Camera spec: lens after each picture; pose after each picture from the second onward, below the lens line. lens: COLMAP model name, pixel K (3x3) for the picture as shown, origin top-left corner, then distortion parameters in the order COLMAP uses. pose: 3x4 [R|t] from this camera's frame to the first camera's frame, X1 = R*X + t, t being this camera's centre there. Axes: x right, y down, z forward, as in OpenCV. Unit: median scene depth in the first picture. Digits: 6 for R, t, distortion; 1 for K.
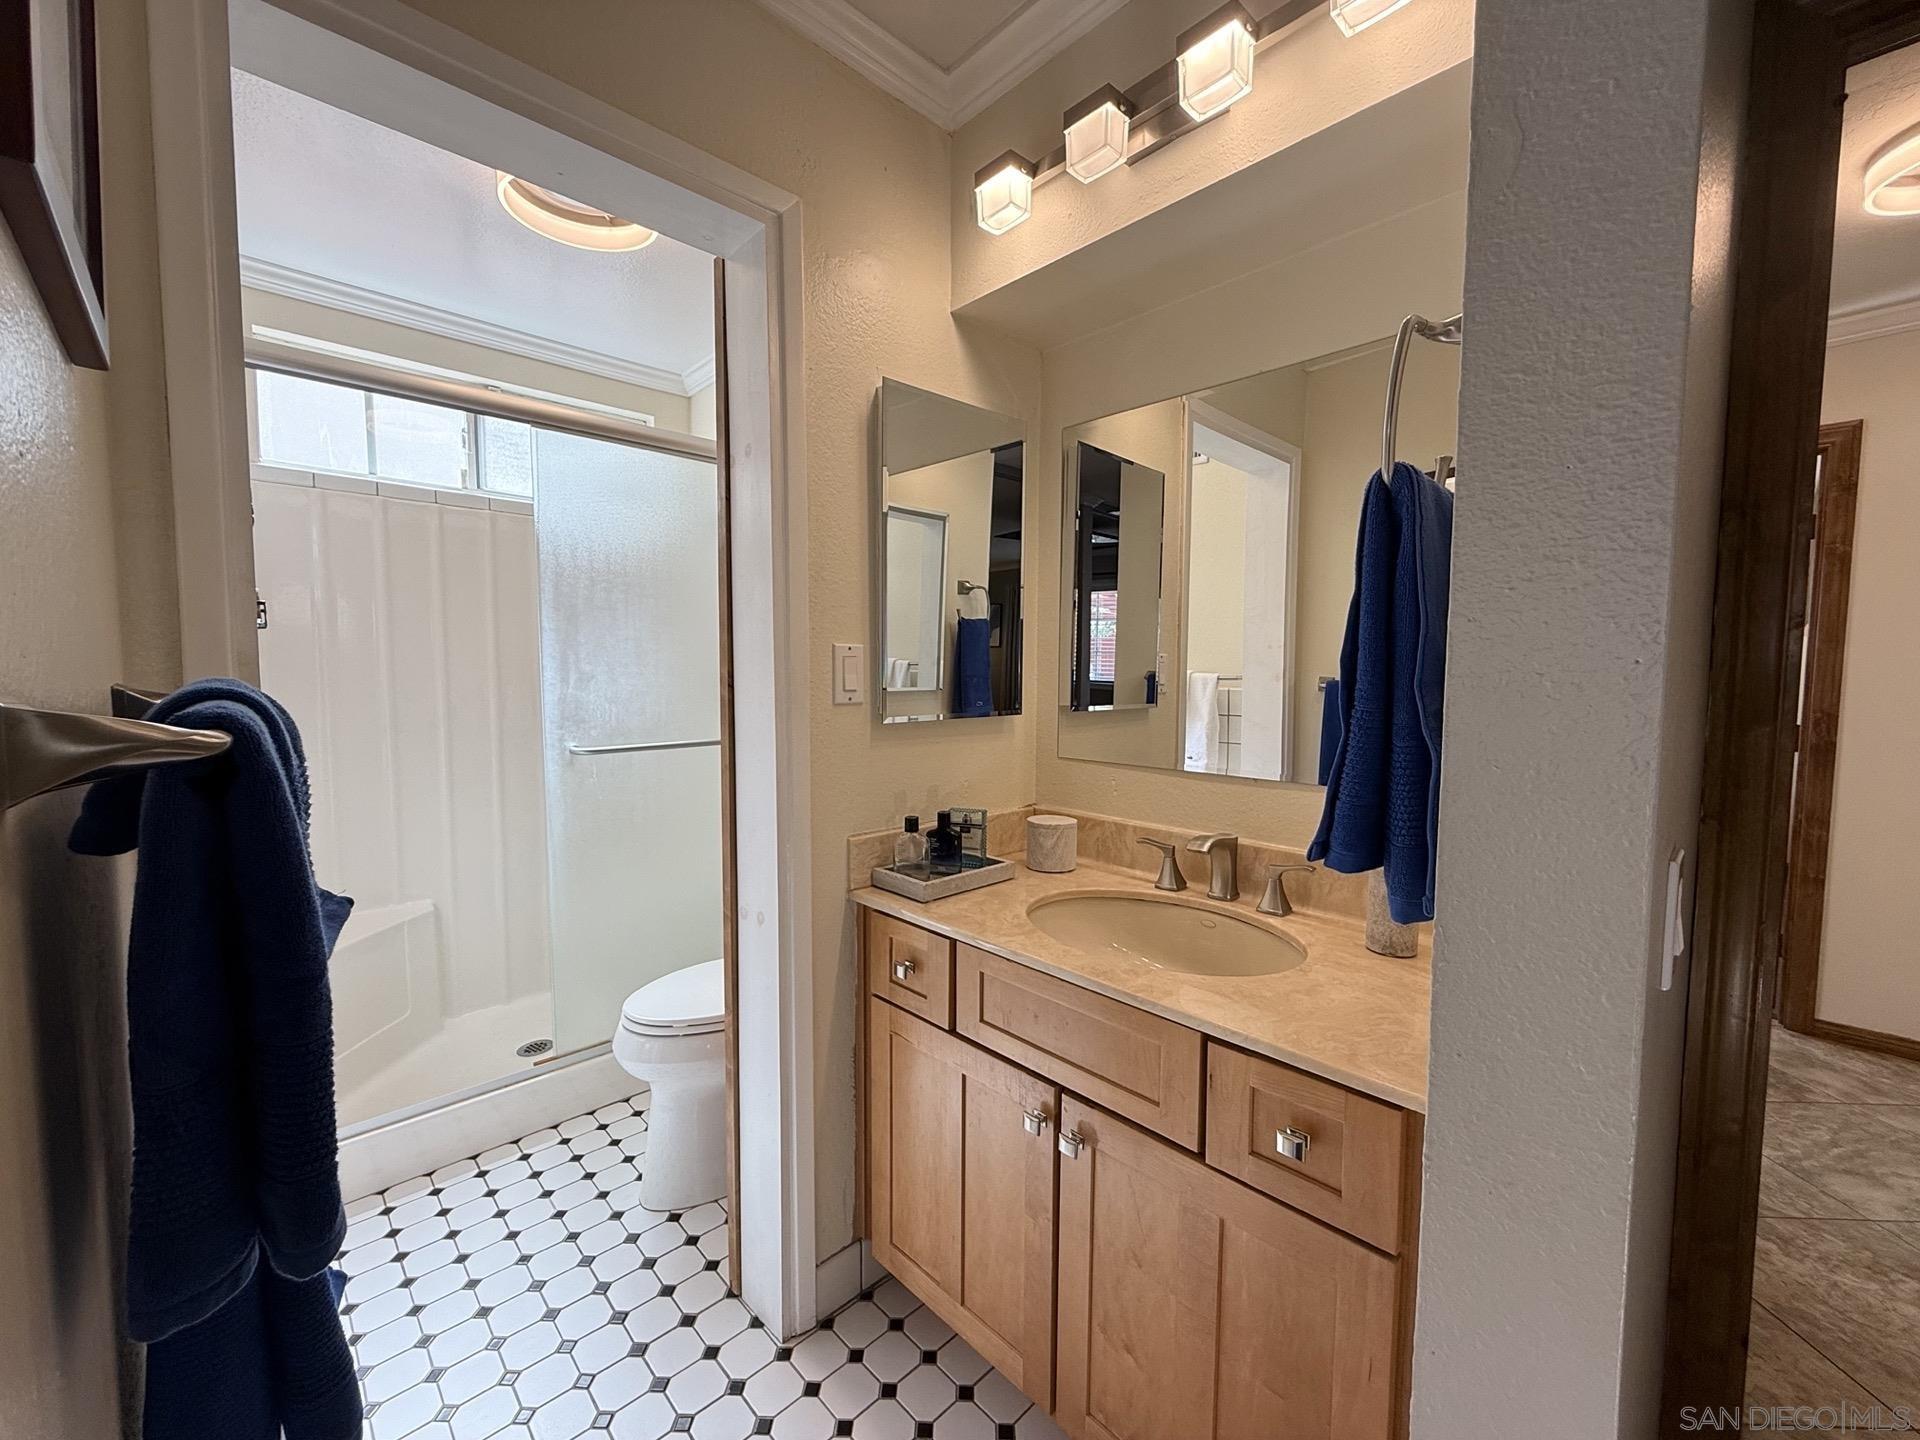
lens RADIAL K [[758.8, 0, 960.0], [0, 758.8, 720.0], [0, 0, 1]] dist [0.010735, 0.000050]
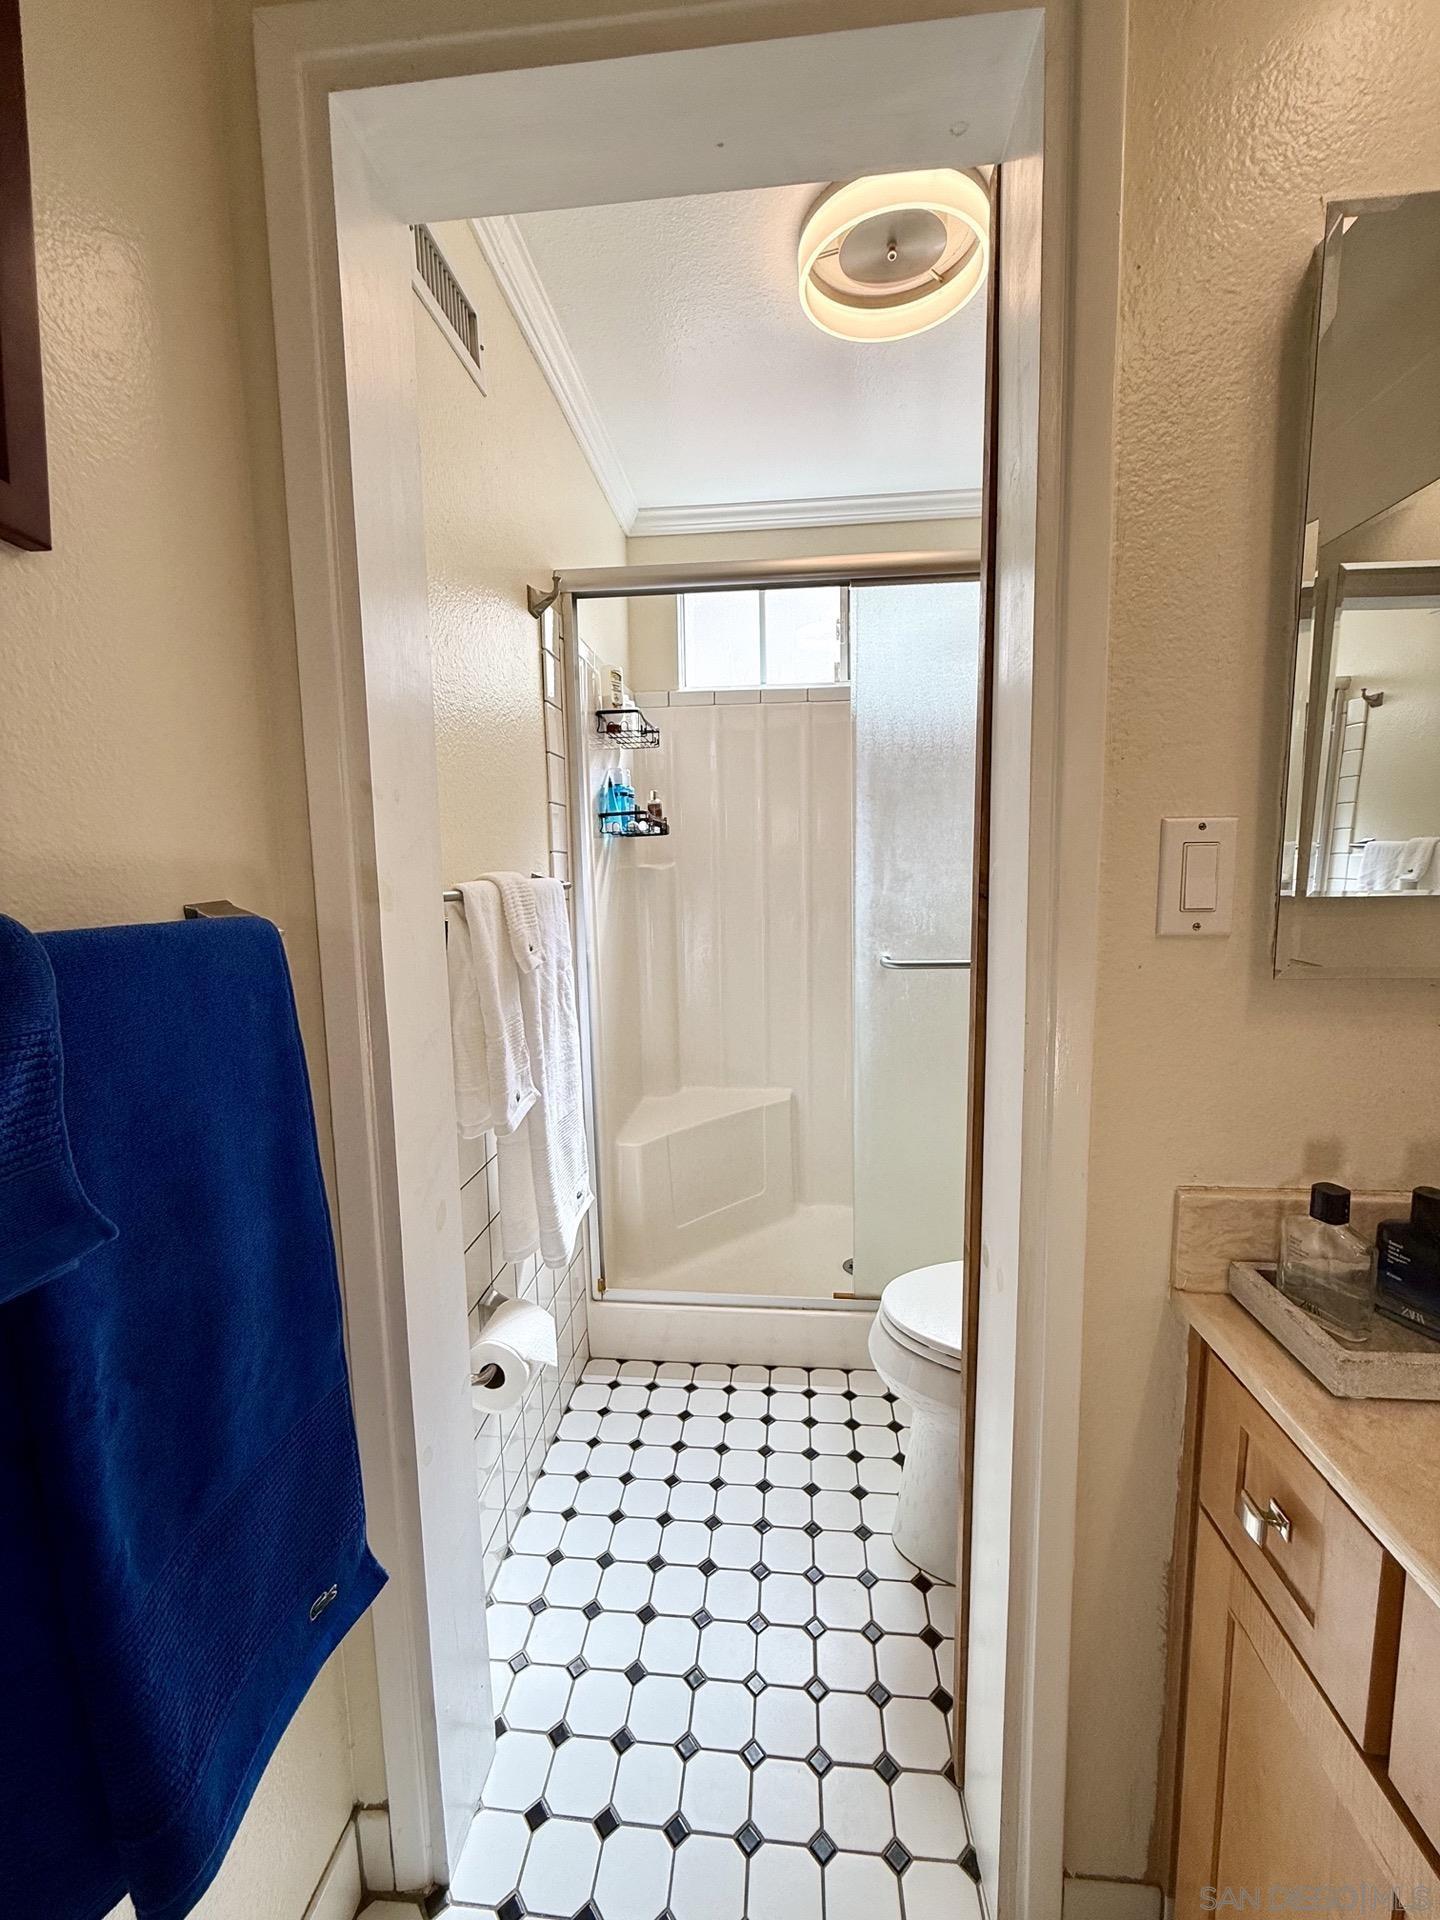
lens RADIAL K [[764.0, 0, 725.5], [0, 764.0, 949.9], [0, 0, 1]] dist [0.001167, -0.000047]
pose [[0.655472, 0.072019, -0.751777, 0.029401], [-0.033690, 0.997240, 0.066160, -0.029804], [0.754467, -0.018039, 0.656090, 0.357194]]
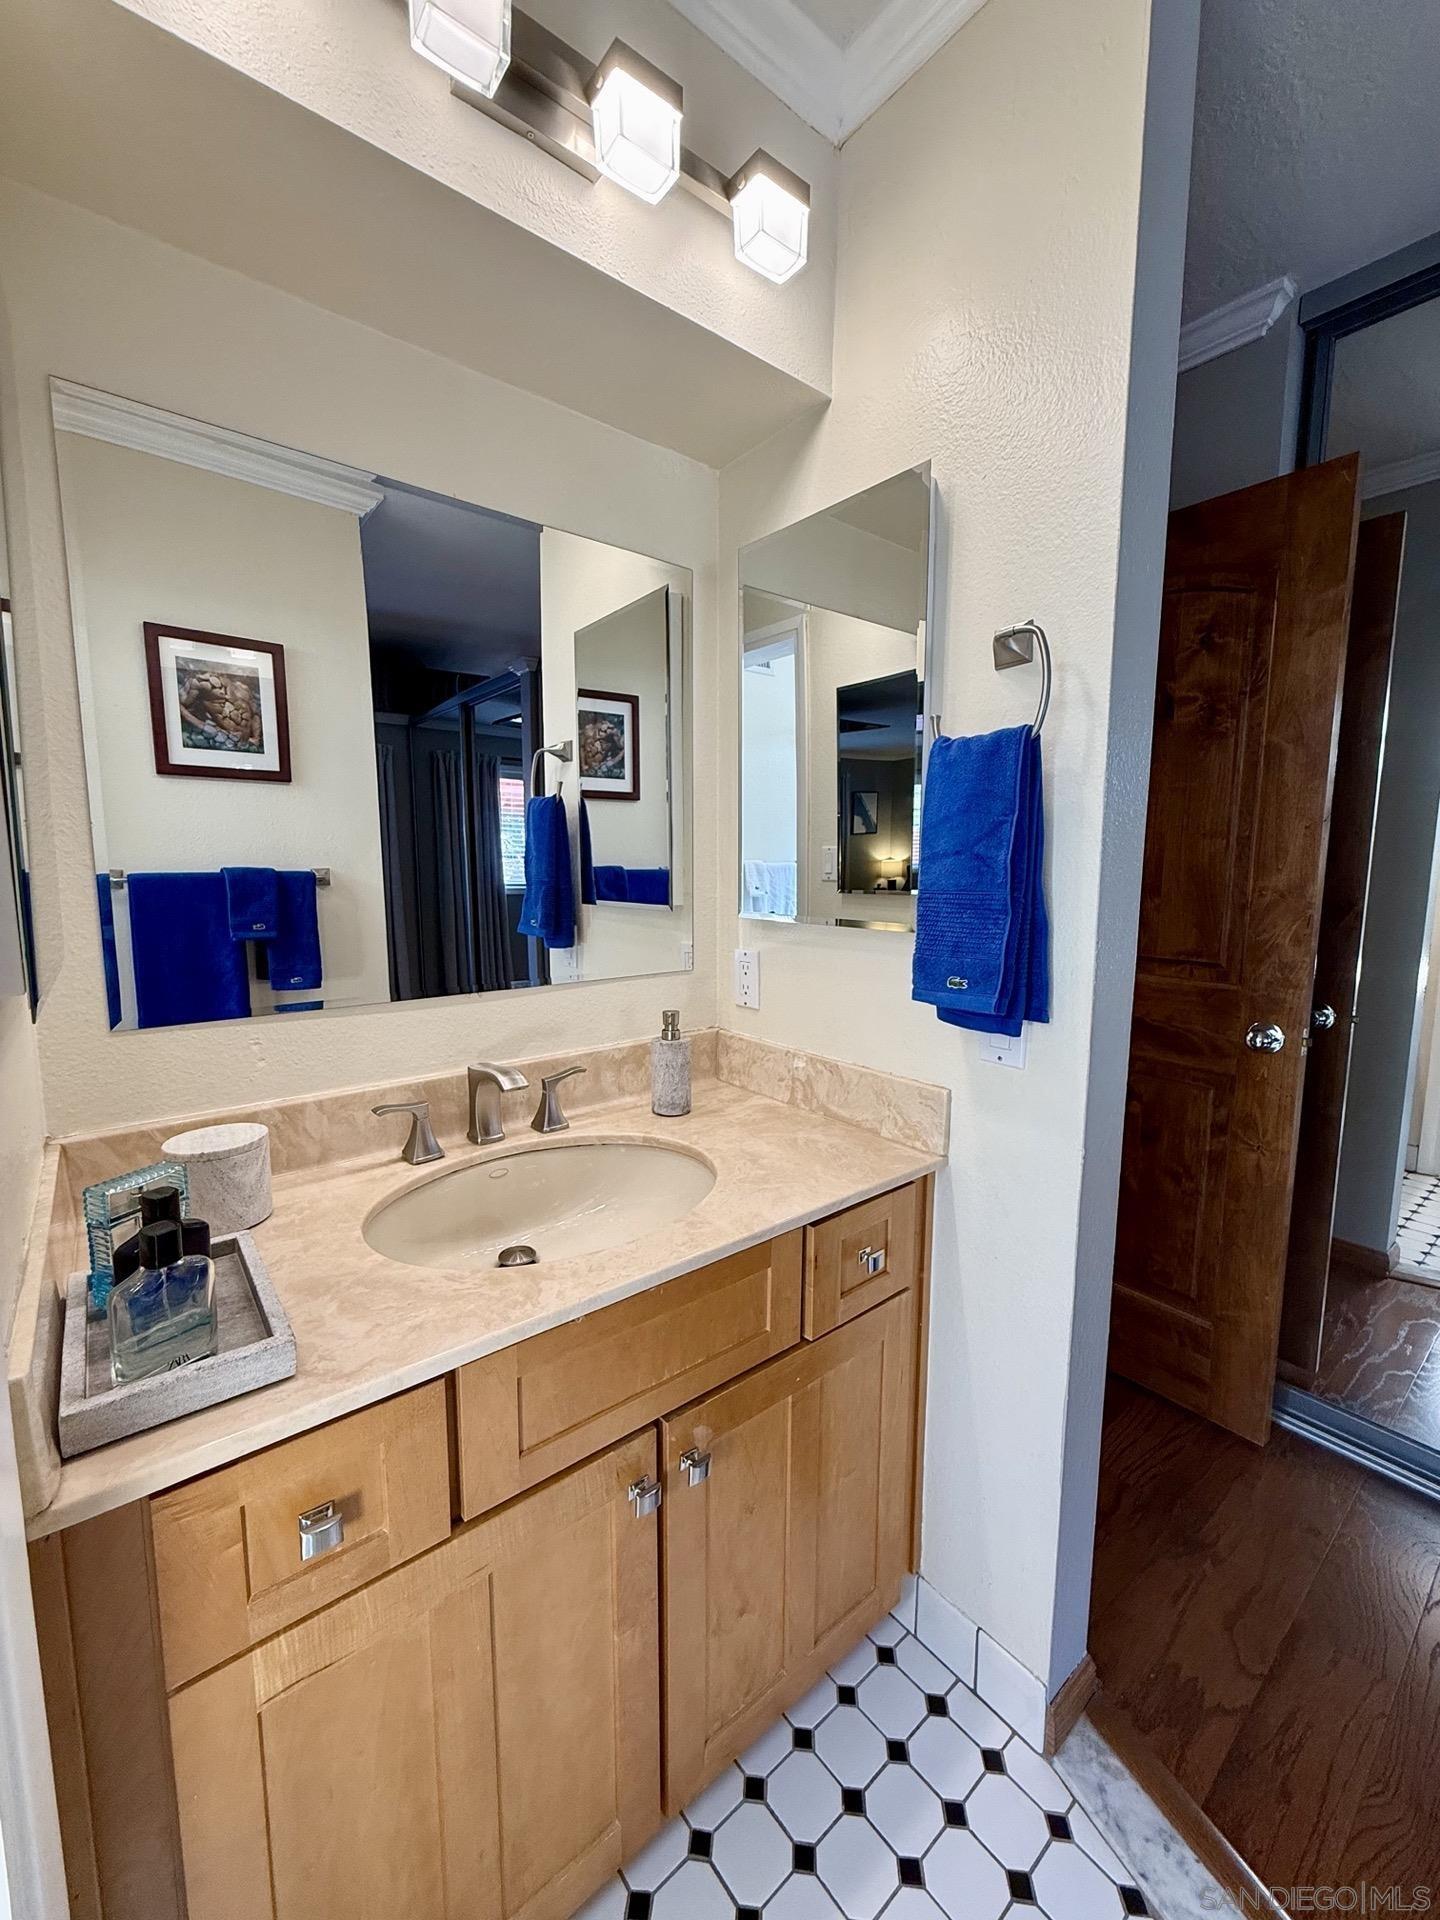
lens RADIAL K [[764.0, 0, 725.5], [0, 764.0, 949.9], [0, 0, 1]] dist [0.001167, -0.000047]
pose [[0.079451, -0.116850, 0.989966, -0.375426], [0.059919, 0.991870, 0.112266, -0.043014], [-0.995036, 0.050398, 0.085807, 0.567078]]
